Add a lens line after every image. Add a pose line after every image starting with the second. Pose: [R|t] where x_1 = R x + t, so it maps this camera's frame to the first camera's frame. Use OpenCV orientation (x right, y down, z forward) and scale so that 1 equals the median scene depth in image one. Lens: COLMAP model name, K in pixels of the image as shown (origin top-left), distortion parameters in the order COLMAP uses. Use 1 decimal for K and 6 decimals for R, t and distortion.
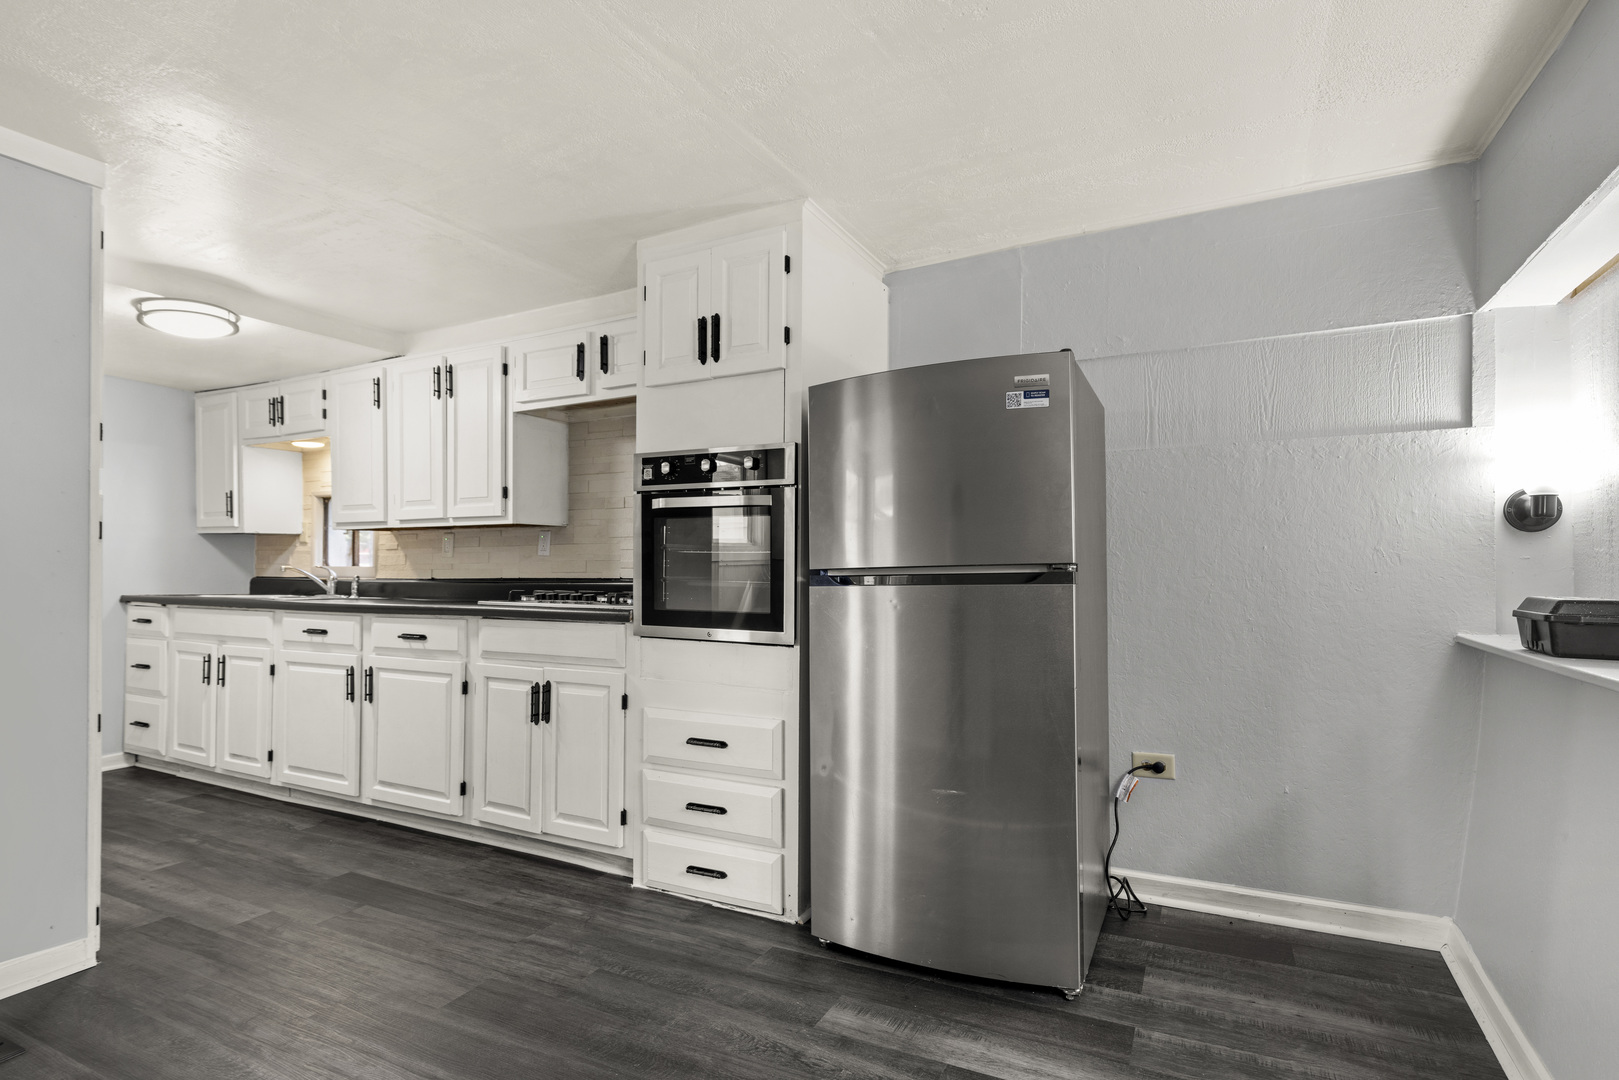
lens RADIAL K [[792.9, 0, 817.6], [0, 792.9, 557.0], [0, 0, 1]] dist [-0.000205, 0.001571]
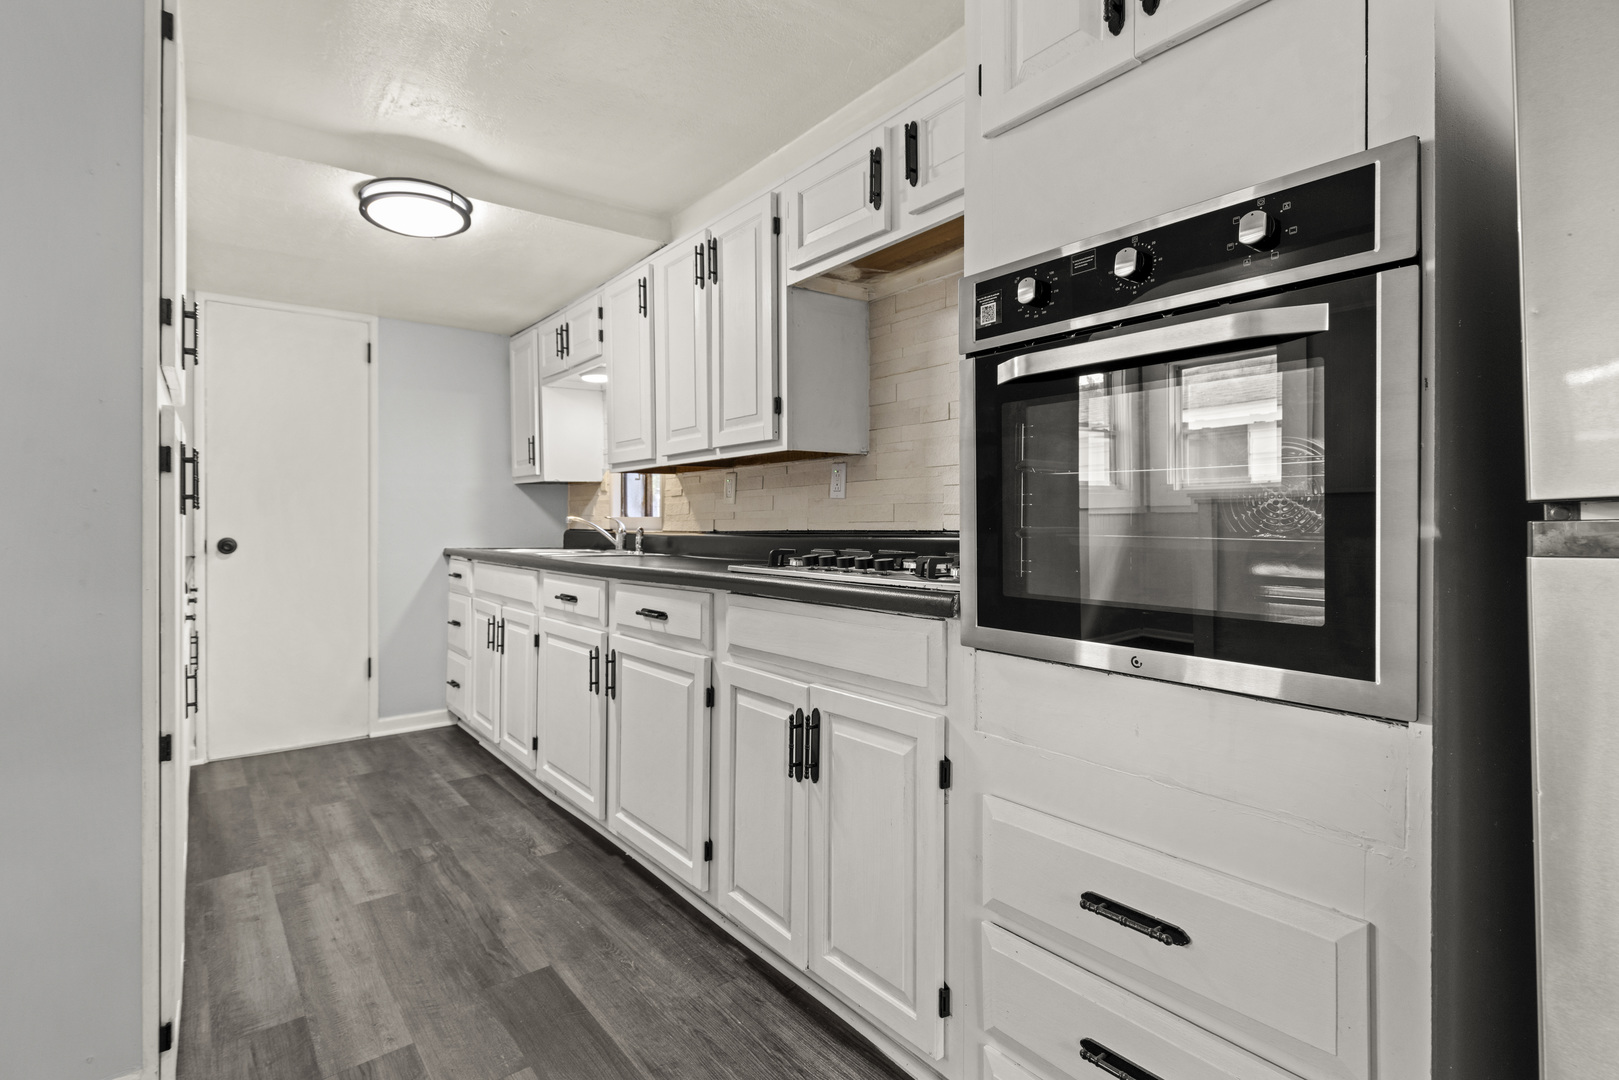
lens RADIAL K [[792.9, 0, 811.0], [0, 792.9, 531.5], [0, 0, 1]] dist [-0.000205, 0.001571]
pose [[0.910535, -0.000306, -0.413431, -0.093216], [0.011909, 0.999604, 0.025489, 0.011352], [0.413260, -0.028132, 0.910178, 0.423936]]
